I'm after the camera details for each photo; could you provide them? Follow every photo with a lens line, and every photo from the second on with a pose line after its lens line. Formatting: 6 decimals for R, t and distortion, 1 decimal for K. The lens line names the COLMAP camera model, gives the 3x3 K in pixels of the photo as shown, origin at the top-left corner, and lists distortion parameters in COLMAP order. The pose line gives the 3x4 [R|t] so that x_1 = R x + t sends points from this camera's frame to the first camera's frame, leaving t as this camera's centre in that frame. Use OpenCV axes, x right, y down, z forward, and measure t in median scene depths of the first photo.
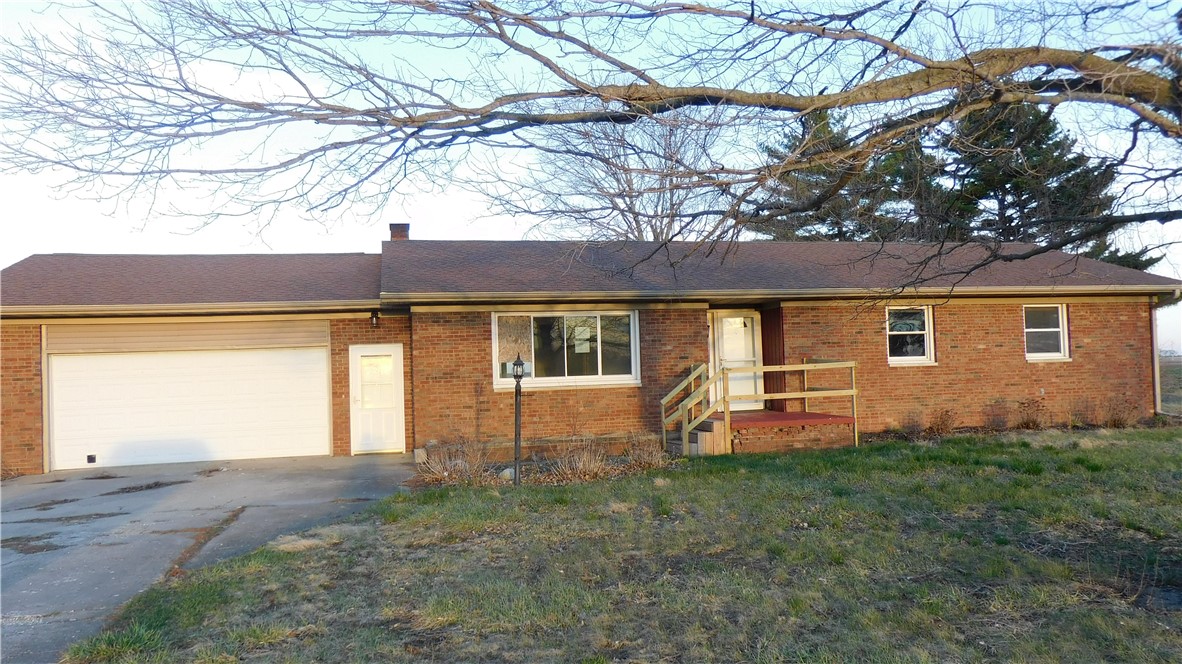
lens RADIAL K [[876.7, 0, 594.4], [0, 876.7, 353.7], [0, 0, 1]] dist [-0.037831, 0.090479]
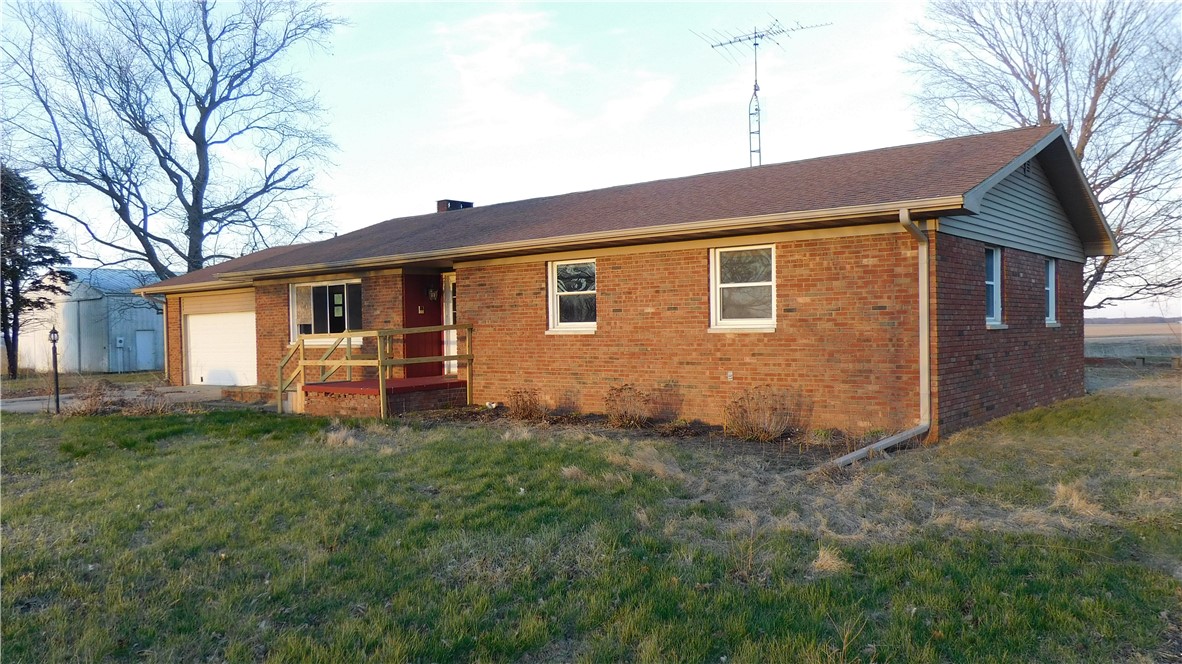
lens RADIAL K [[876.7, 0, 594.4], [0, 876.7, 353.7], [0, 0, 1]] dist [-0.037831, 0.090479]
pose [[0.615299, 0.043407, -0.787098, 0.999394], [0.017811, 0.997462, 0.068932, -0.023260], [0.788093, -0.056433, 0.612964, 0.503915]]
